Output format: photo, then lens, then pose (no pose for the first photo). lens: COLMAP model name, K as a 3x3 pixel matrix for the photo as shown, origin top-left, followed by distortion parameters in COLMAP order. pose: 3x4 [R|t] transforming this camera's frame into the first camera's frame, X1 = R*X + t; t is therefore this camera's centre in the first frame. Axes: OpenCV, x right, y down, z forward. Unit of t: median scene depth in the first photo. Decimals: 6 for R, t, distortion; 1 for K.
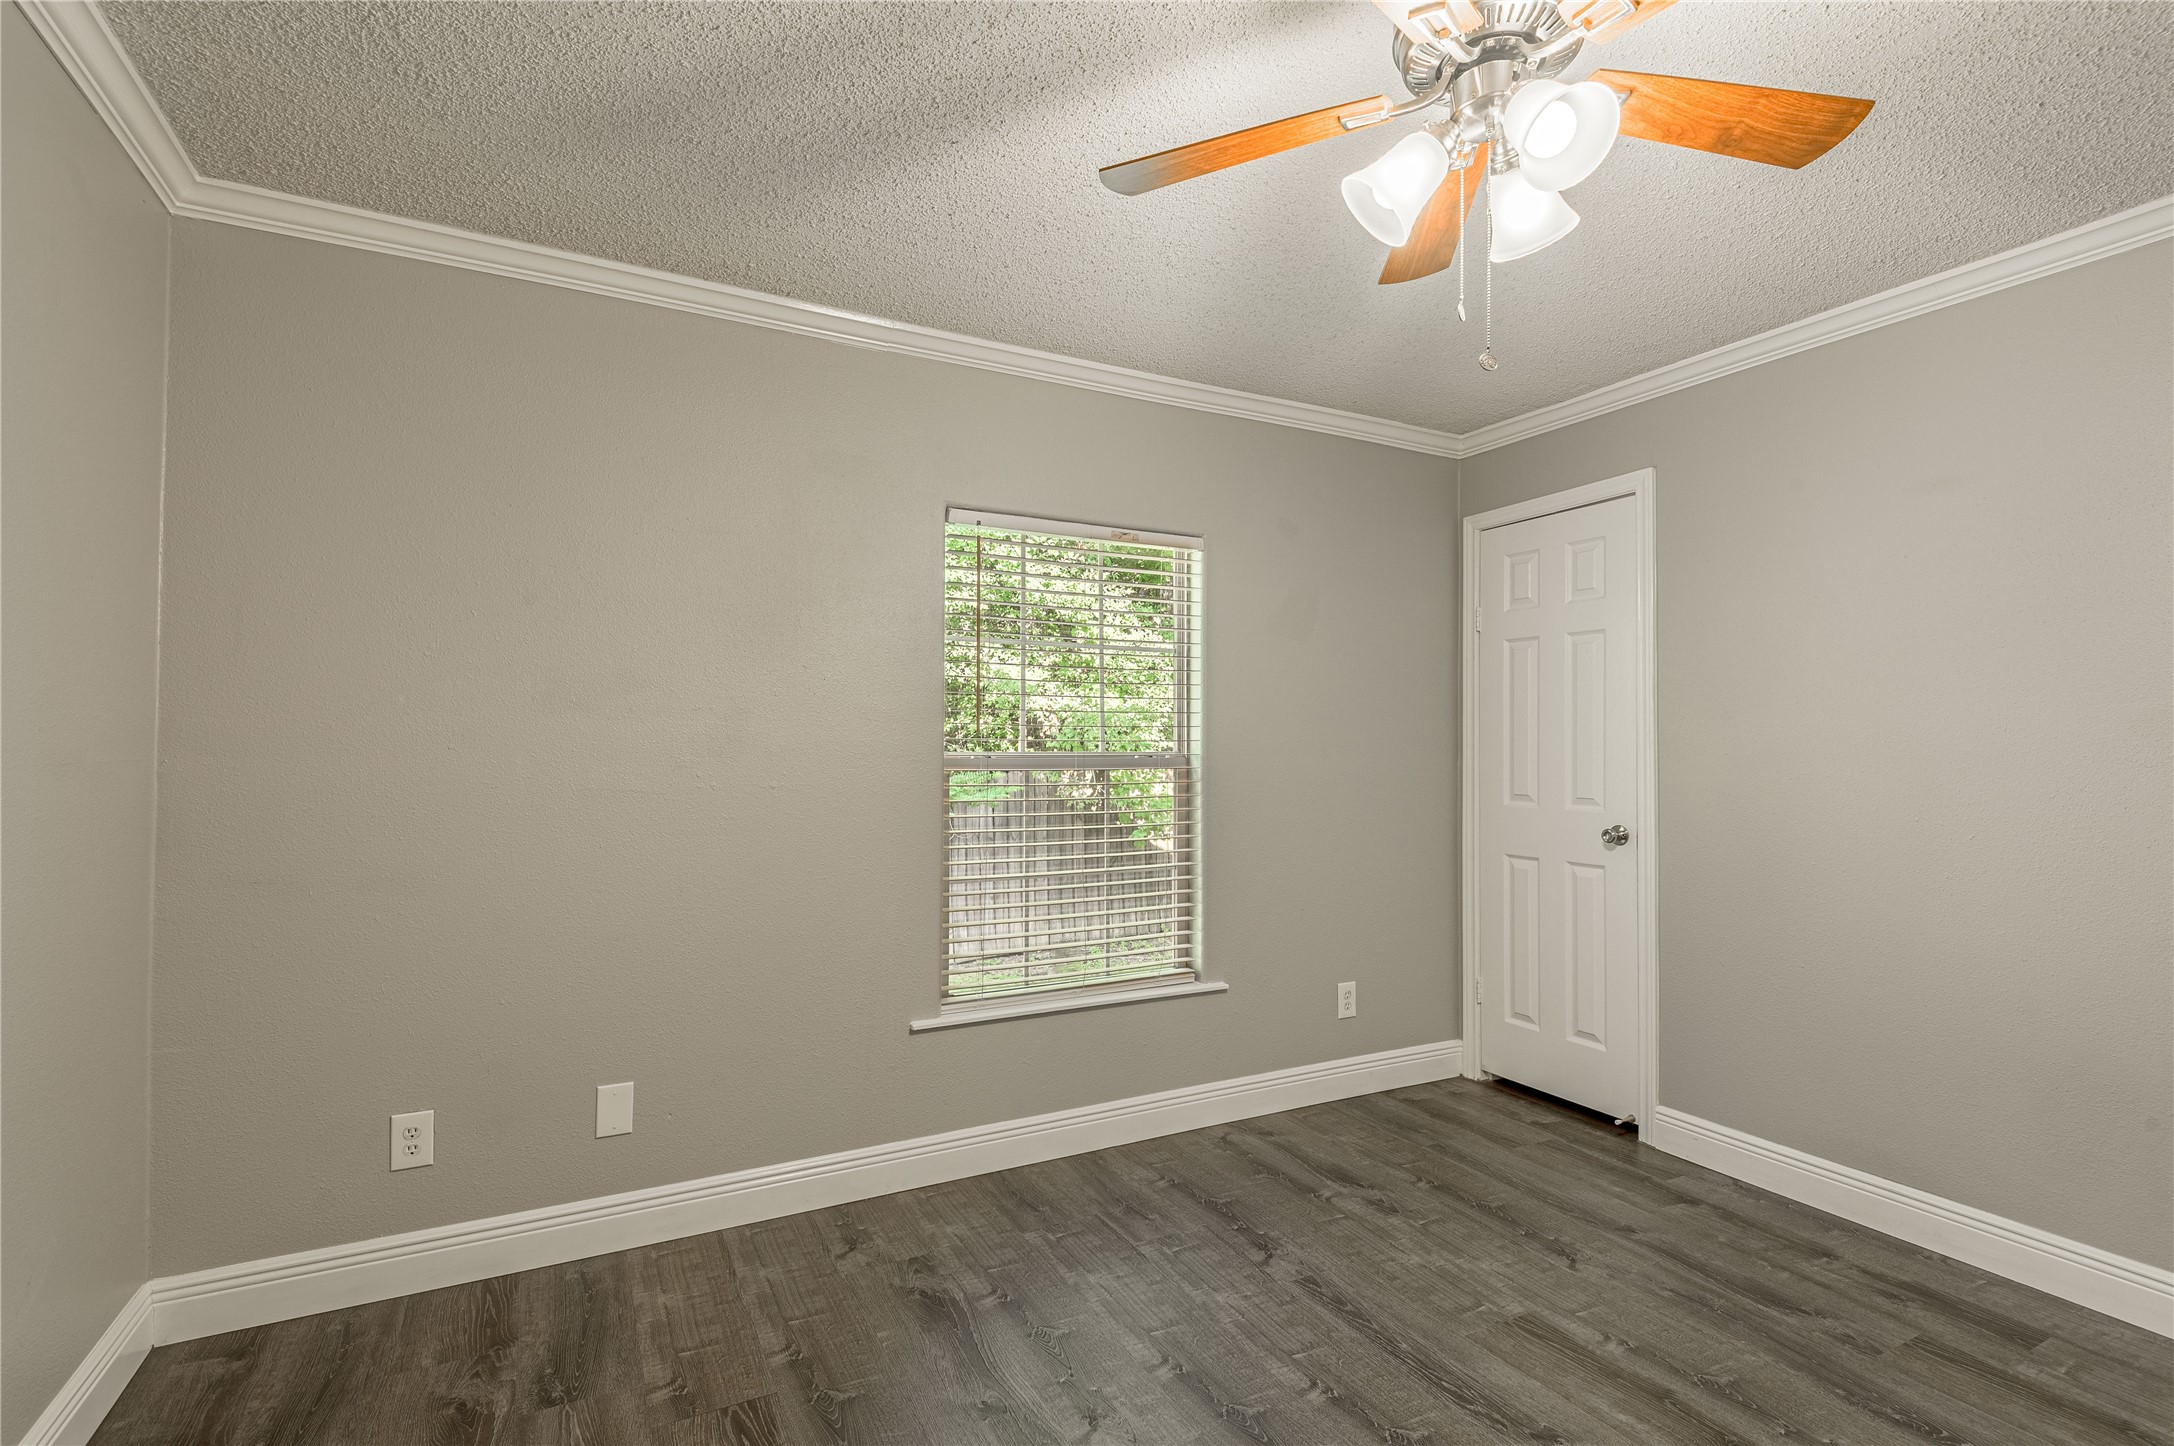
lens RADIAL K [[1016.5, 0, 1086.0], [0, 1016.5, 733.3], [0, 0, 1]] dist [0.025773, -0.016997]
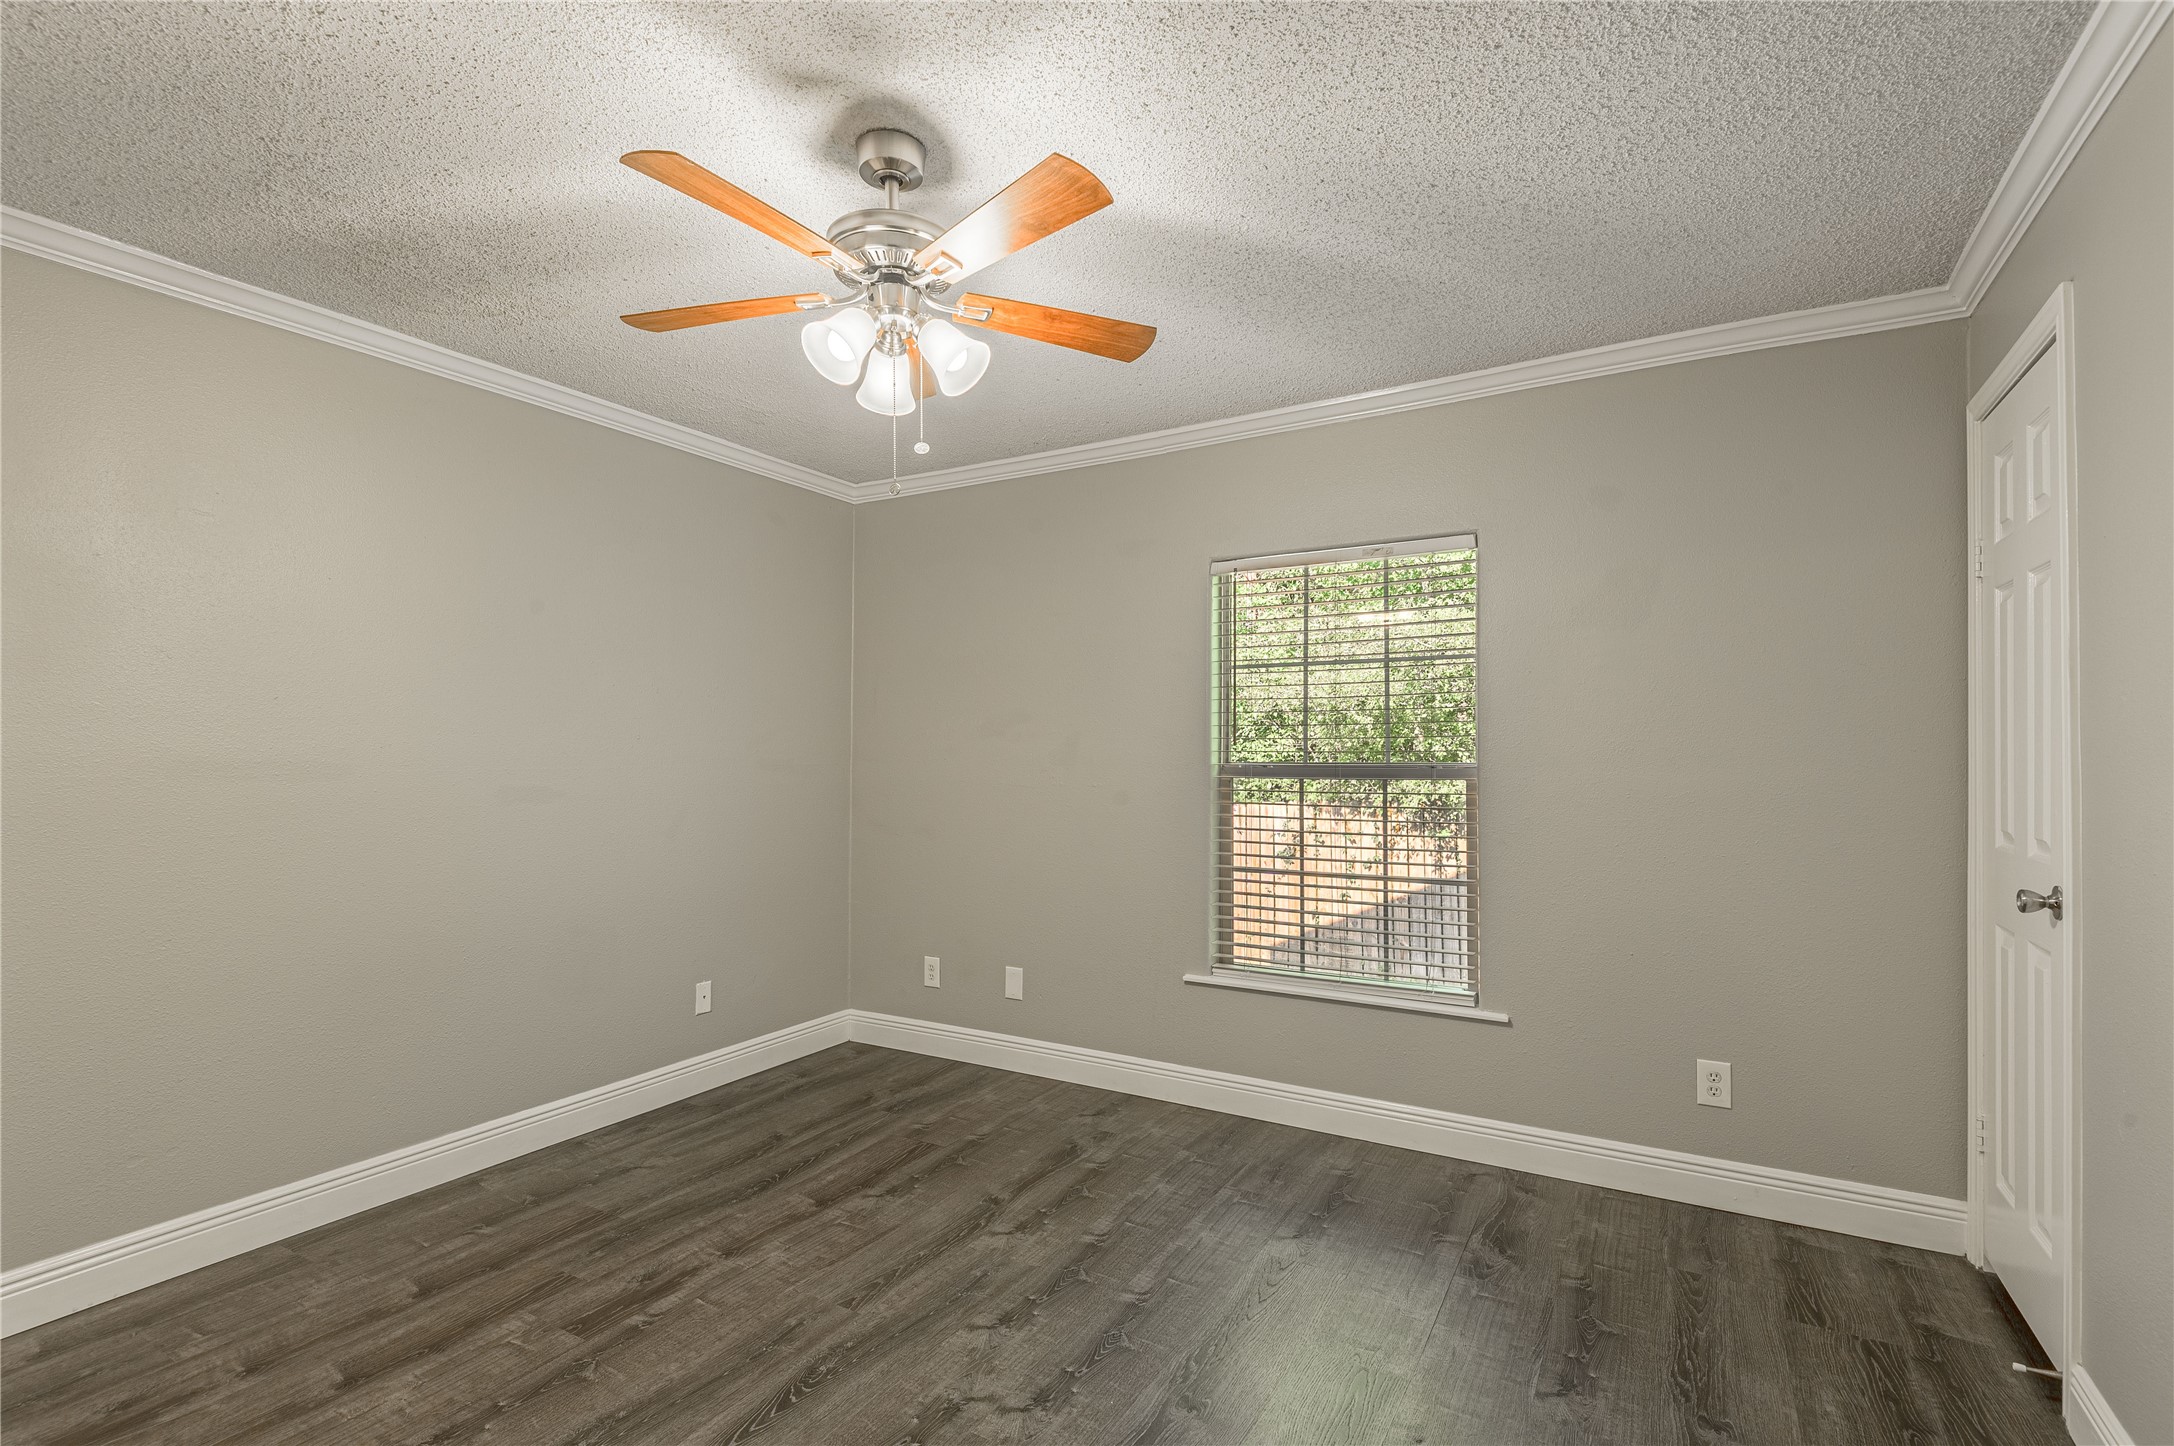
lens RADIAL K [[1016.5, 0, 1097.0], [0, 1016.5, 746.6], [0, 0, 1]] dist [0.025773, -0.016997]
pose [[0.528416, -0.012290, -0.848896, 0.853885], [0.005635, 0.999924, -0.010969, 0.013439], [0.848967, 0.001013, 0.528445, 0.236634]]
